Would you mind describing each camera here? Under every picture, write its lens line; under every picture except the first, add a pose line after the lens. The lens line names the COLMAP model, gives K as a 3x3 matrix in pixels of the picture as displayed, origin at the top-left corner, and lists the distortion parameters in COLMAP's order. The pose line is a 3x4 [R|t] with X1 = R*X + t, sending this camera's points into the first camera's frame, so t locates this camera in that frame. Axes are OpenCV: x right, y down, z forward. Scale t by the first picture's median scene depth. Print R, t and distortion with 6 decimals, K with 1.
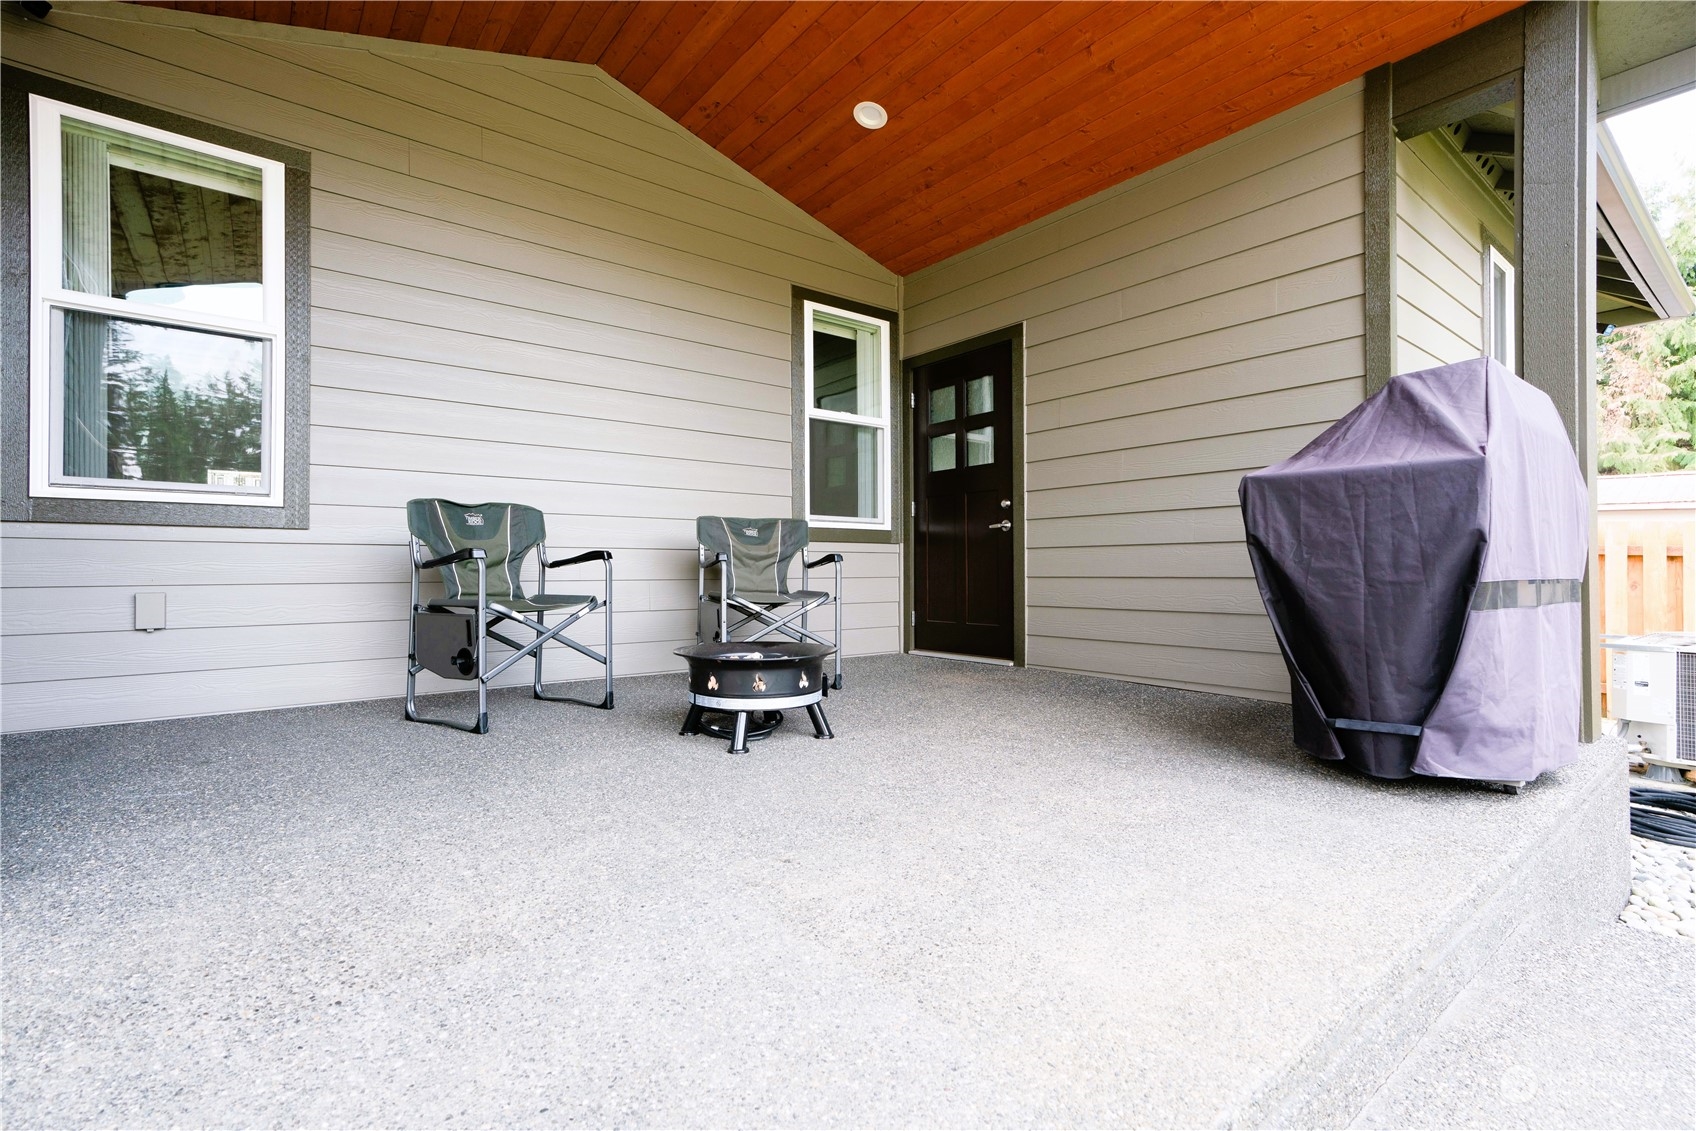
lens RADIAL K [[782.8, 0, 844.7], [0, 782.8, 561.5], [0, 0, 1]] dist [-0.004979, 0.000496]
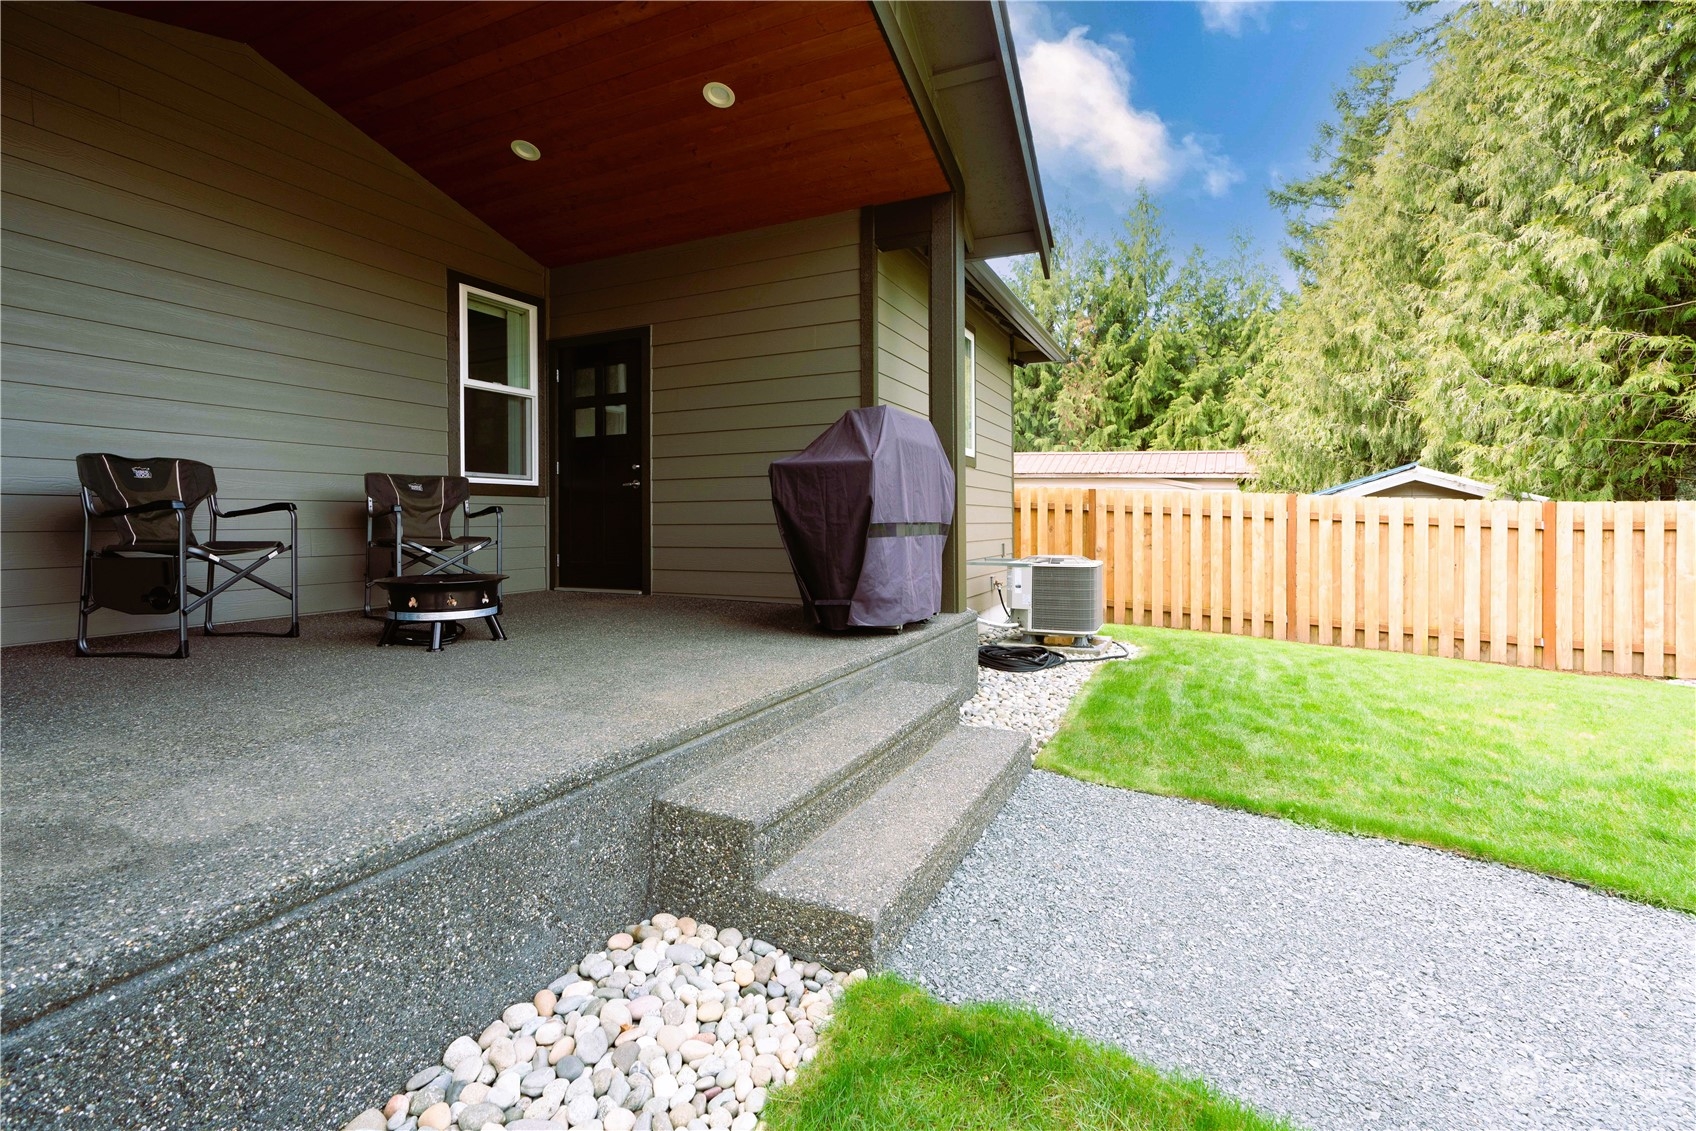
lens RADIAL K [[782.8, 0, 814.6], [0, 782.8, 515.6], [0, 0, 1]] dist [-0.004979, 0.000496]
pose [[0.914020, 0.000395, 0.405670, -0.056424], [-0.001867, 0.999993, 0.003233, 0.000131], [-0.405666, -0.003712, 0.914014, -0.351251]]
